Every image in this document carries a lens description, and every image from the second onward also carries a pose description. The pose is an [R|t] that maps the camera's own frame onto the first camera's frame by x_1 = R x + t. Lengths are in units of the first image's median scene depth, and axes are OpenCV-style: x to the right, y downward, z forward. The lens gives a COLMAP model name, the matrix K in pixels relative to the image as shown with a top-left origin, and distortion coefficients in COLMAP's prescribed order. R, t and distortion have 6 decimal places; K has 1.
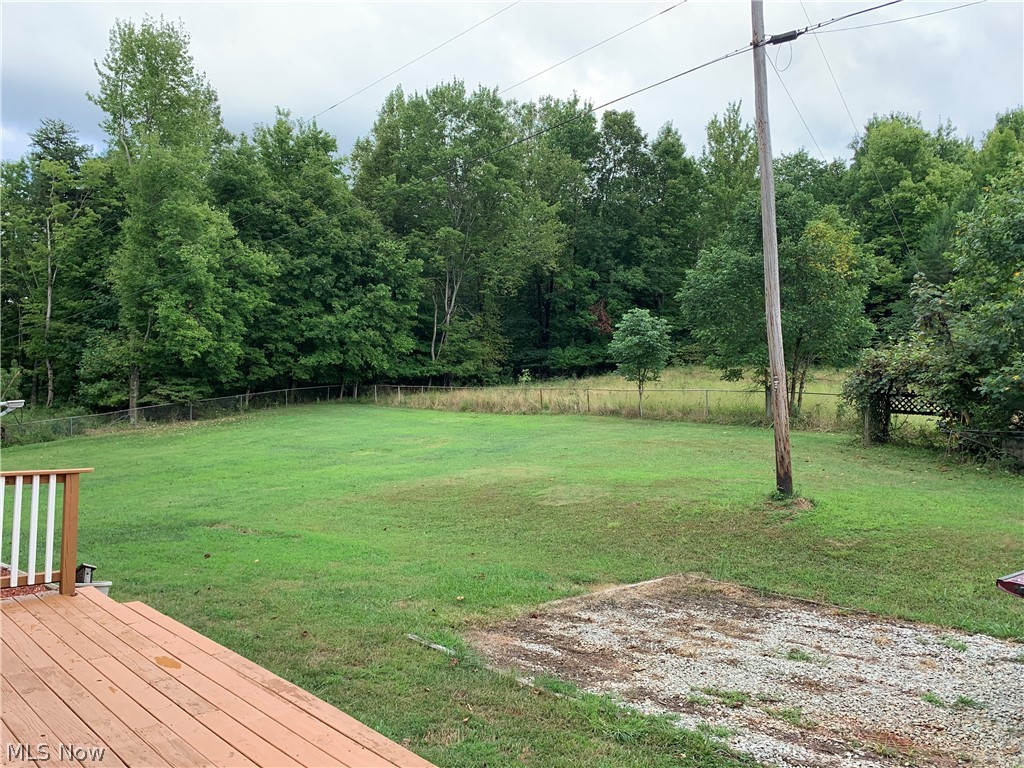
lens RADIAL K [[787.5, 0, 507.8], [0, 787.5, 378.6], [0, 0, 1]] dist [0.007880, -0.005756]
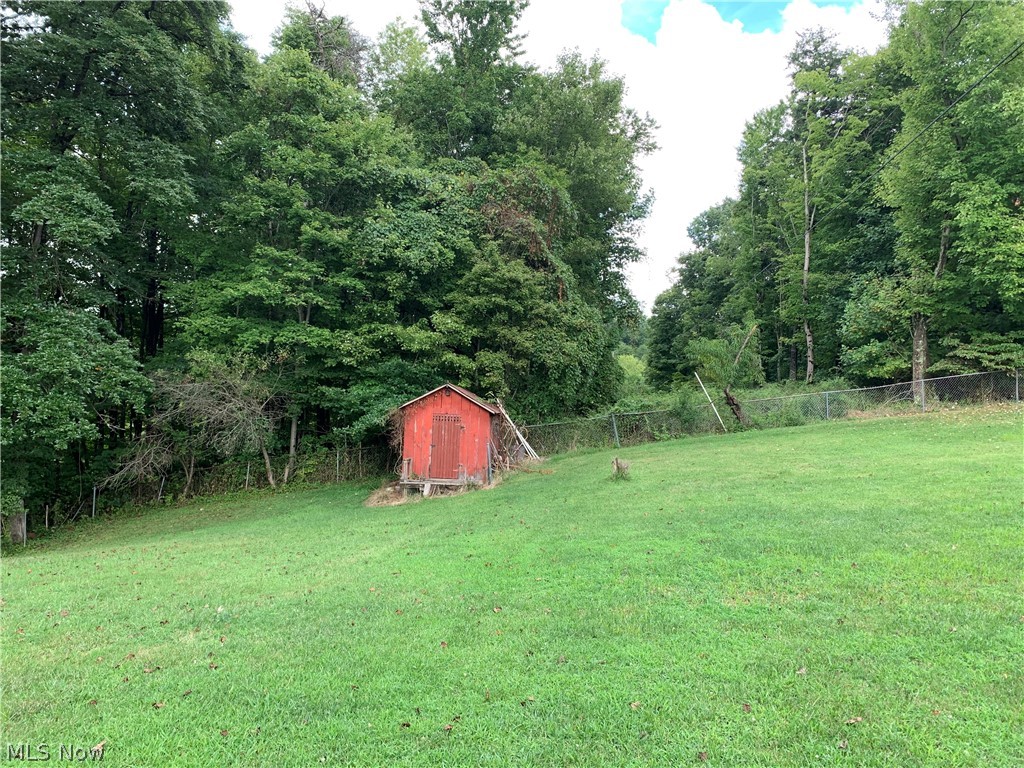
lens RADIAL K [[787.5, 0, 506.8], [0, 787.5, 379.7], [0, 0, 1]] dist [0.007880, -0.005756]
pose [[0.609230, -0.004535, -0.792981, -0.163550], [0.017681, 0.999813, 0.007866, 0.025601], [0.792797, -0.018813, 0.609196, 0.329787]]
